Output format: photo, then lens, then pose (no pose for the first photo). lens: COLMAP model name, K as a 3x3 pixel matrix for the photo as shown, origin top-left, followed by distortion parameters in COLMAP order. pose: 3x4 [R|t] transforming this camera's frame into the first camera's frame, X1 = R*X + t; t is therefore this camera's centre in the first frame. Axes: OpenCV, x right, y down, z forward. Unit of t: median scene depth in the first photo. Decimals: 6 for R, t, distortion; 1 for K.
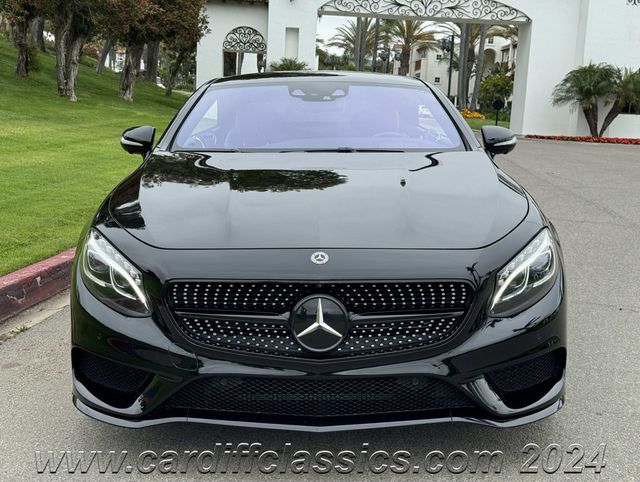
lens RADIAL K [[952.7, 0, 333.1], [0, 952.7, 214.2], [0, 0, 1]] dist [0.122953, 0.000000]
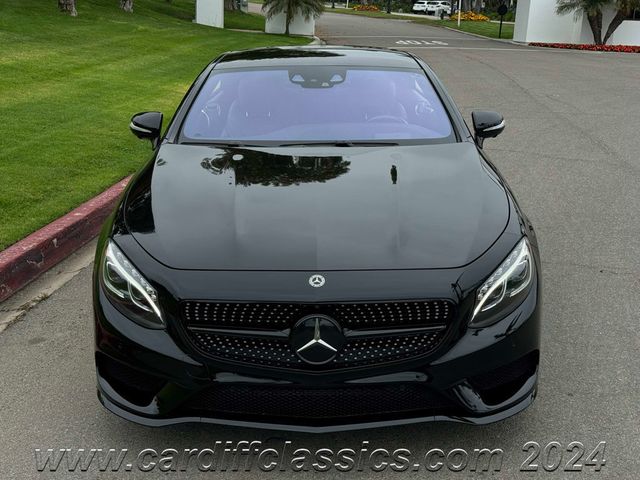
lens RADIAL K [[952.7, 0, 337.5], [0, 952.7, 215.7], [0, 0, 1]] dist [0.122953, 0.000000]
pose [[0.999997, -0.002545, 0.000374, 0.006092], [0.002485, 0.993400, 0.114676, -0.099641], [-0.000664, -0.114675, 0.993403, -0.060743]]
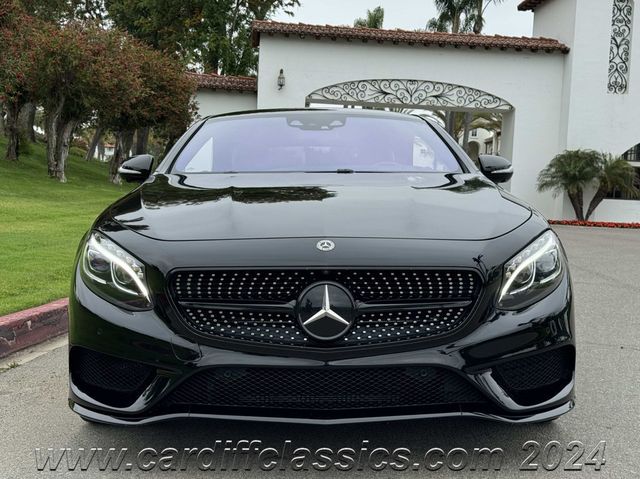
lens RADIAL K [[952.7, 0, 331.0], [0, 952.7, 210.6], [0, 0, 1]] dist [0.122953, 0.000000]
pose [[0.999911, -0.002968, 0.012993, -0.013509], [0.004330, 0.994348, -0.106083, 0.072926], [-0.012604, 0.106129, 0.994272, 0.008392]]
